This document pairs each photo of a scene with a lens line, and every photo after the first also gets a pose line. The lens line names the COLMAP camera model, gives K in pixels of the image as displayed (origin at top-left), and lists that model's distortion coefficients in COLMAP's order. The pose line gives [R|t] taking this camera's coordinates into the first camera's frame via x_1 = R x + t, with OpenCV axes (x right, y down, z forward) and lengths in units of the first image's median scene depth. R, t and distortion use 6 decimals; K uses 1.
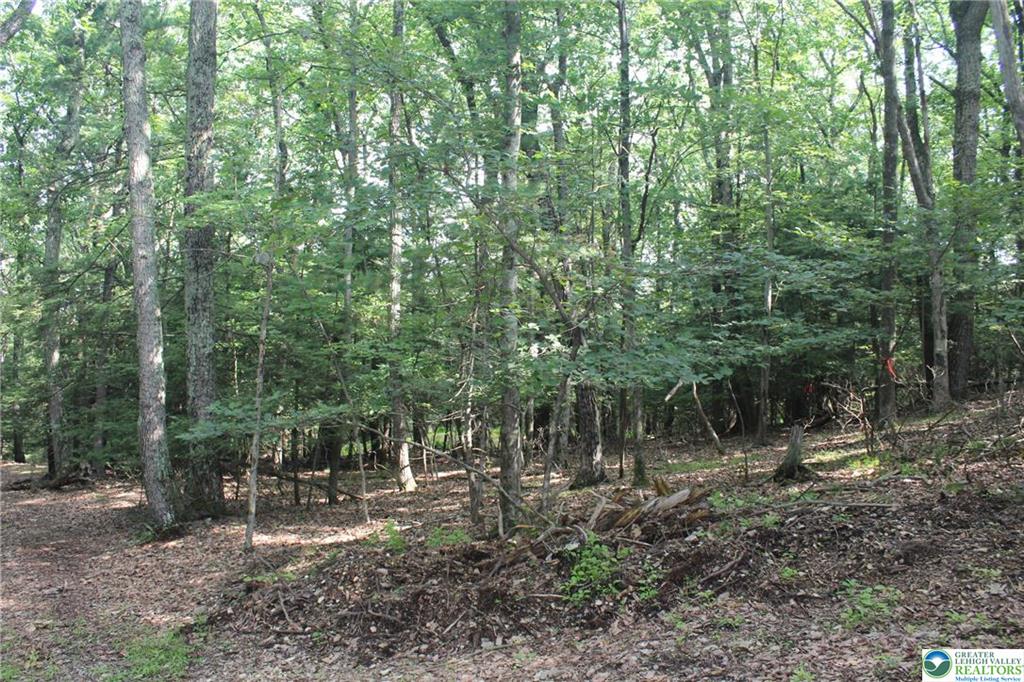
lens RADIAL K [[839.2, 0, 509.8], [0, 839.2, 346.9], [0, 0, 1]] dist [-0.152351, 0.133503]
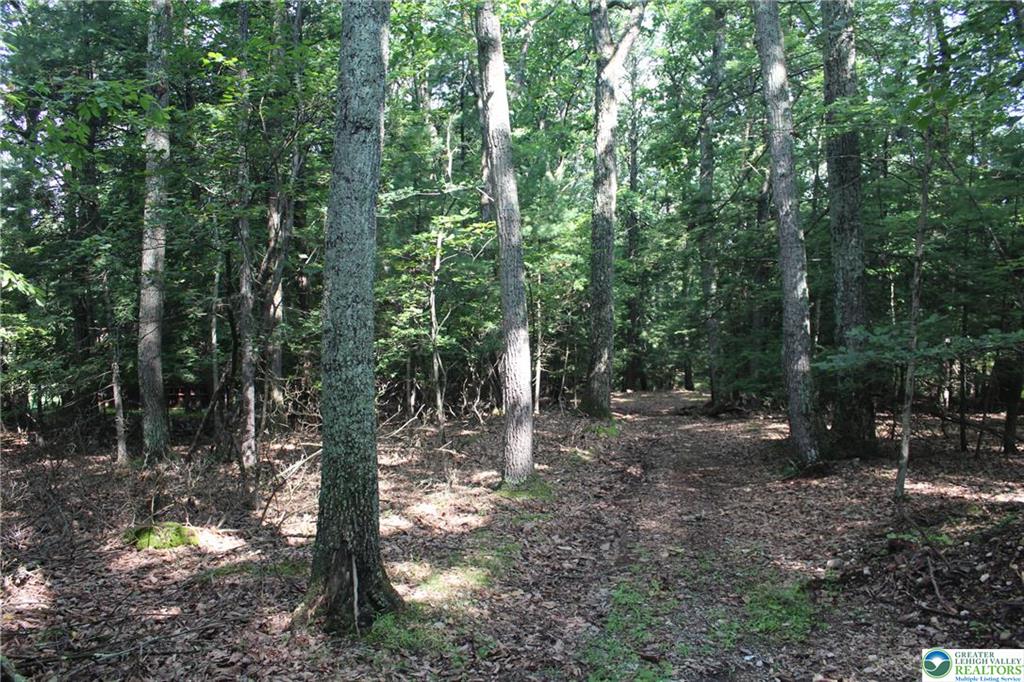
lens RADIAL K [[839.2, 0, 509.8], [0, 839.2, 346.9], [0, 0, 1]] dist [-0.152351, 0.133503]
pose [[0.719125, 0.016724, -0.694679, -0.019520], [0.038124, 0.997255, 0.063475, 0.016918], [0.693834, -0.072131, 0.716513, 0.114411]]
